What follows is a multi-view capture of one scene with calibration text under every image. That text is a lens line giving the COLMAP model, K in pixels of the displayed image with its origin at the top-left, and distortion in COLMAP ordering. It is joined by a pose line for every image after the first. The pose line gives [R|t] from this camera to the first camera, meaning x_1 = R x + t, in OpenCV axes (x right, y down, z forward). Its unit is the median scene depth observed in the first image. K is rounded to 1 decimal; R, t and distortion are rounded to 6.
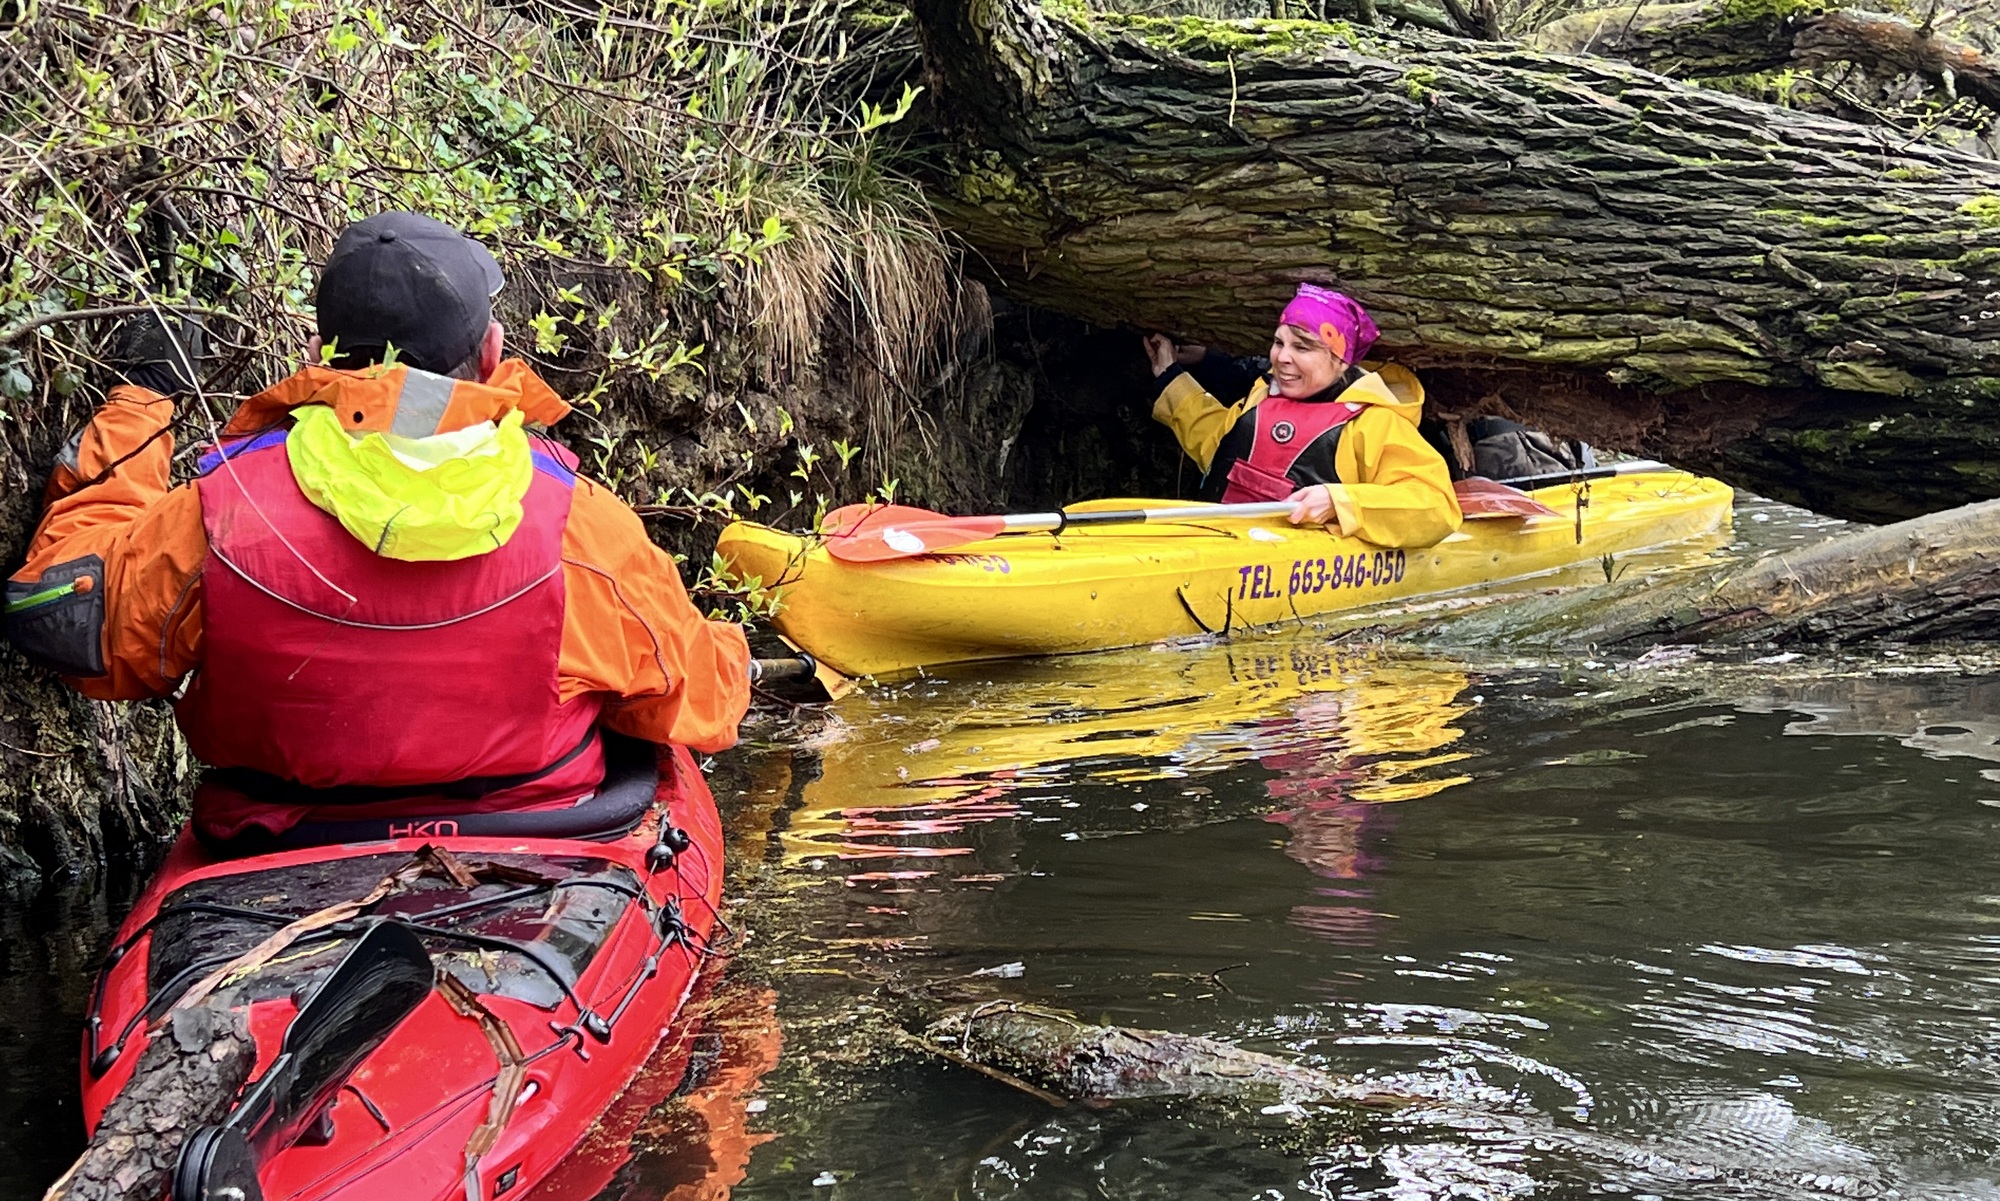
lens RADIAL K [[3145.7, 0, 993.4], [0, 3145.7, 637.7], [0, 0, 1]] dist [0.213501, -0.738089]
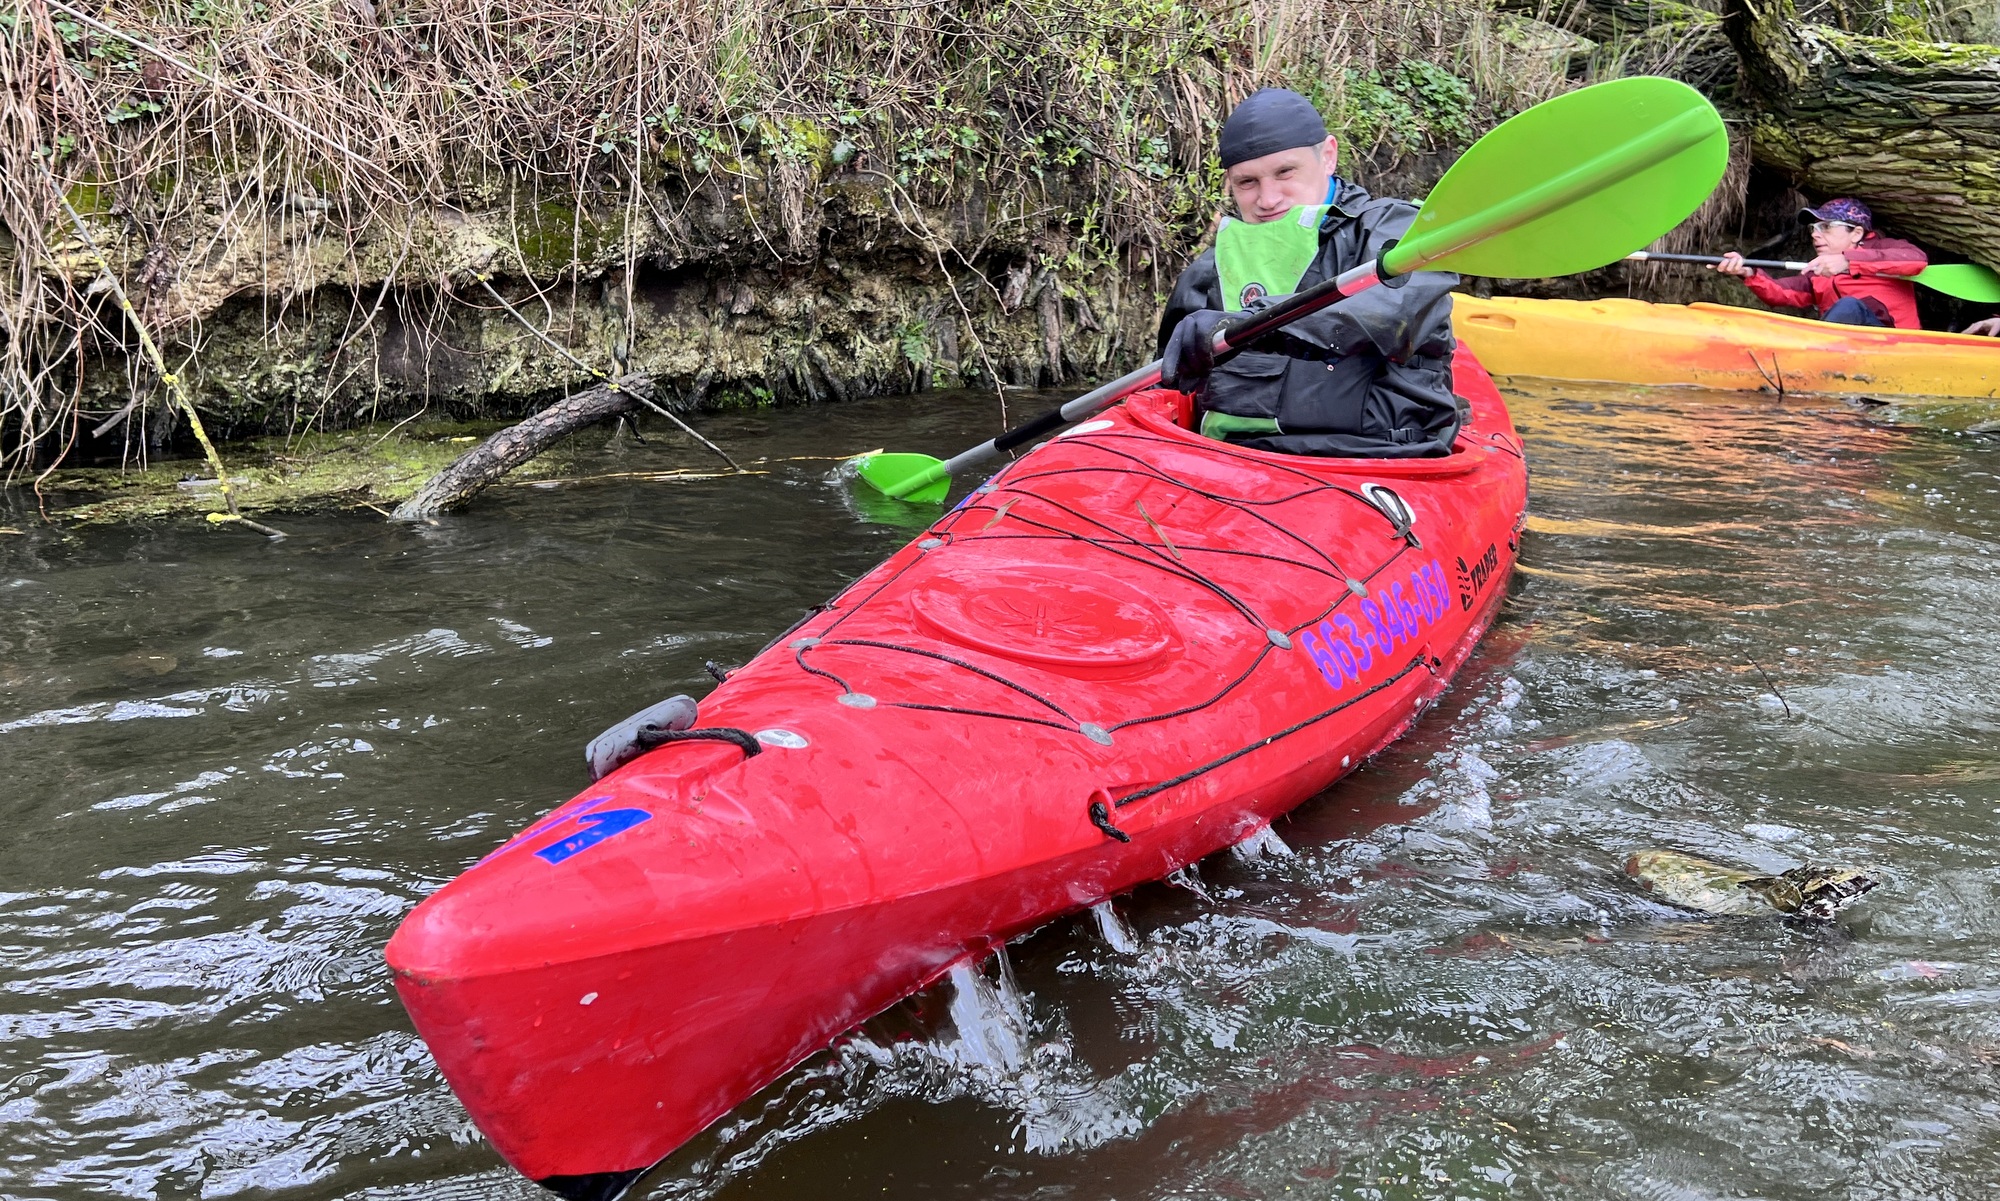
lens RADIAL K [[1626.3, 0, 996.1], [0, 1626.3, 444.8], [0, 0, 1]] dist [0.052080, -0.048355]
pose [[0.761082, 0.184448, -0.621879, 0.280973], [-0.145670, 0.982832, 0.113229, -0.013274], [0.632088, 0.004413, 0.774884, 0.015001]]
